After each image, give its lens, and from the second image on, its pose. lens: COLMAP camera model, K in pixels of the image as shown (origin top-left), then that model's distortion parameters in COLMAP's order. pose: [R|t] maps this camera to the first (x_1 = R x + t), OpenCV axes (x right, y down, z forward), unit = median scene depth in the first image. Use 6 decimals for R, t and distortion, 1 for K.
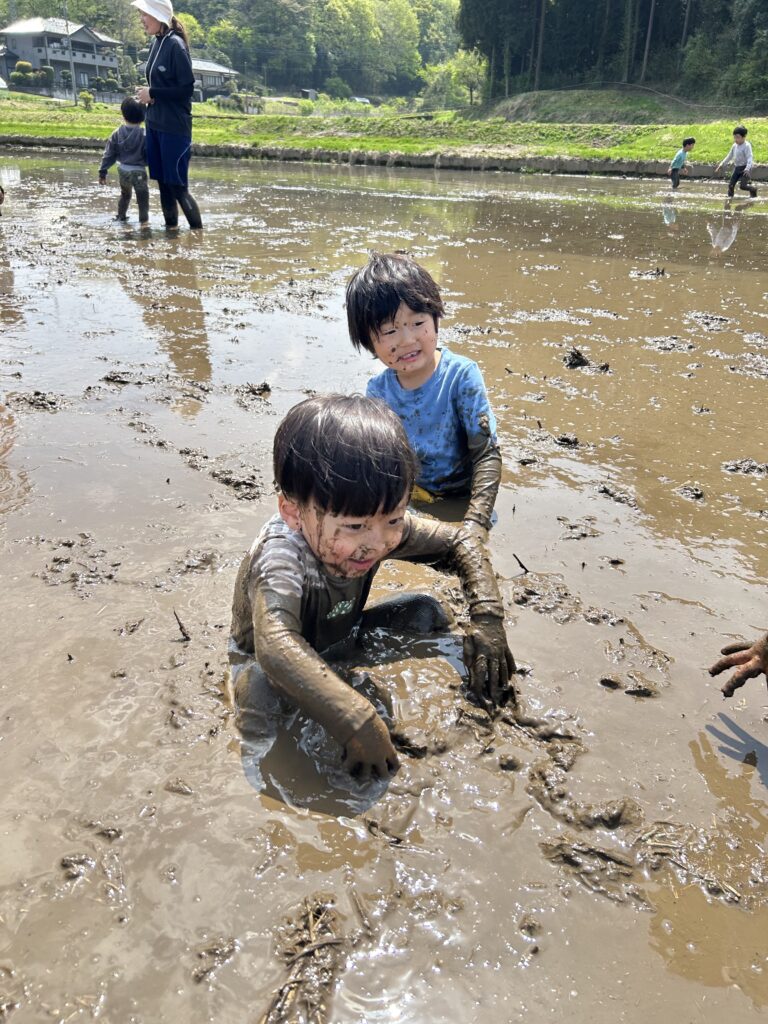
lens RADIAL K [[777.7, 0, 382.7], [0, 777.7, 518.7], [0, 0, 1]] dist [0.051267, -0.059820]
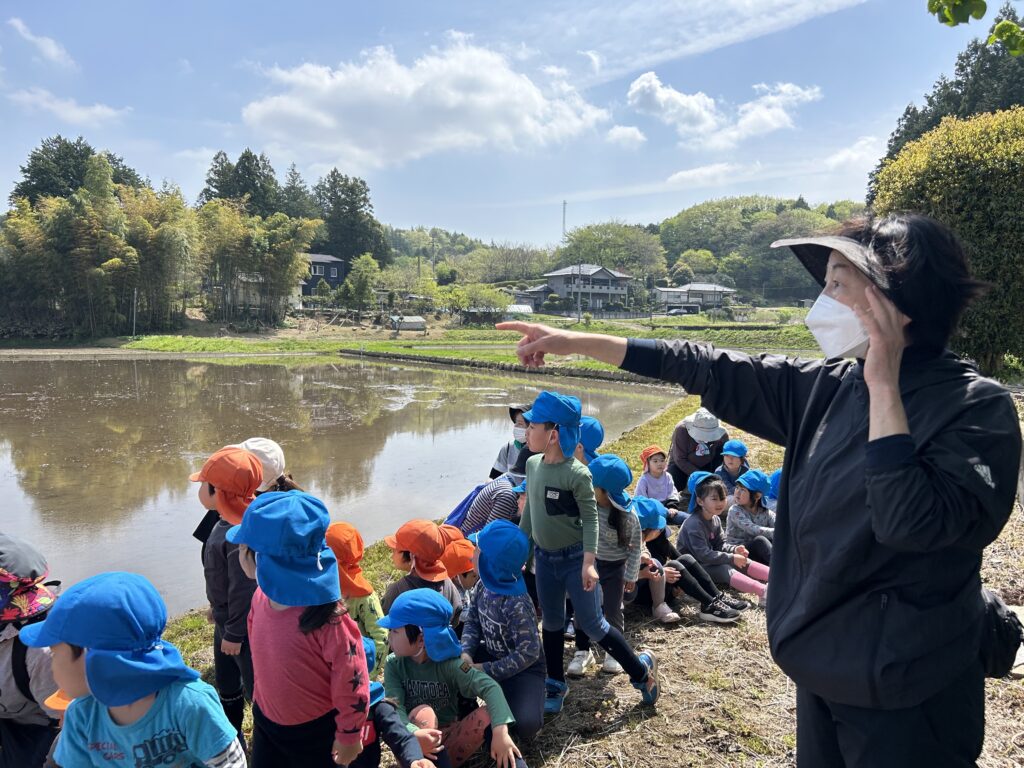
lens RADIAL K [[777.7, 0, 505.7], [0, 777.7, 390.2], [0, 0, 1]] dist [0.051267, -0.059820]
pose [[0.860174, 0.018586, -0.509662, 0.160746], [-0.207765, 0.925422, -0.316905, 0.025515], [0.465762, 0.378483, 0.799885, -0.067886]]
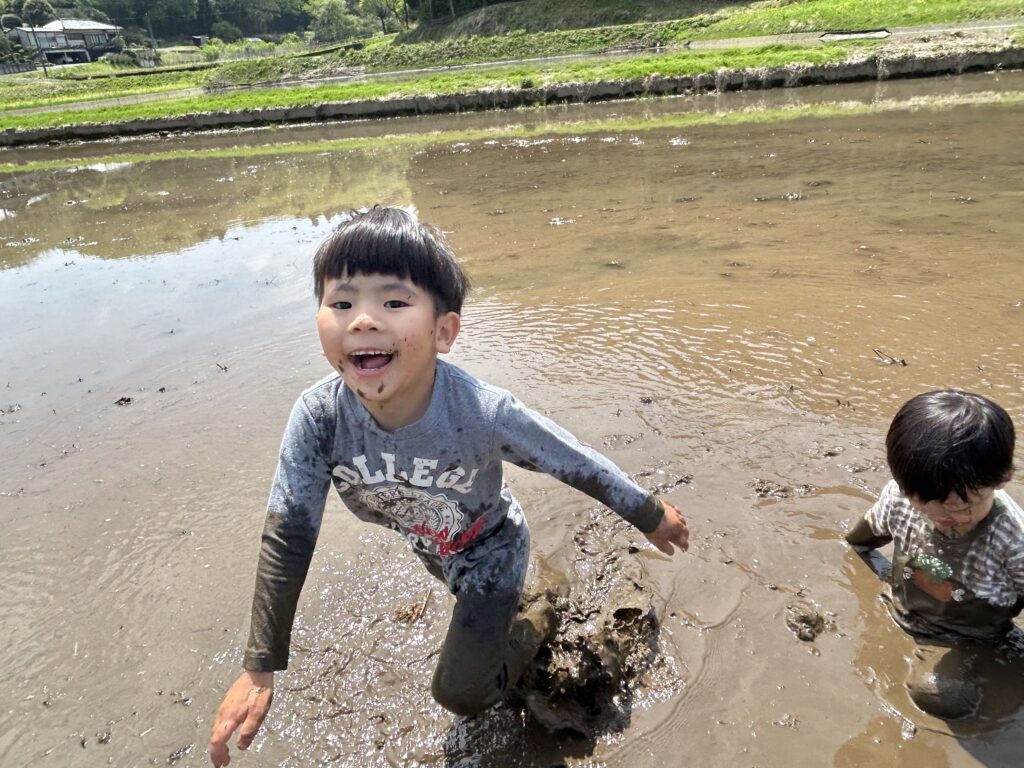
lens RADIAL K [[723.7, 0, 505.7], [0, 723.7, 387.7], [0, 0, 1]] dist [-0.005906, -0.000668]
pose [[0.941774, -0.234405, 0.241072, -0.078186], [0.240353, 0.970673, 0.004865, -0.048364], [-0.235142, 0.053361, 0.970495, 0.087778]]
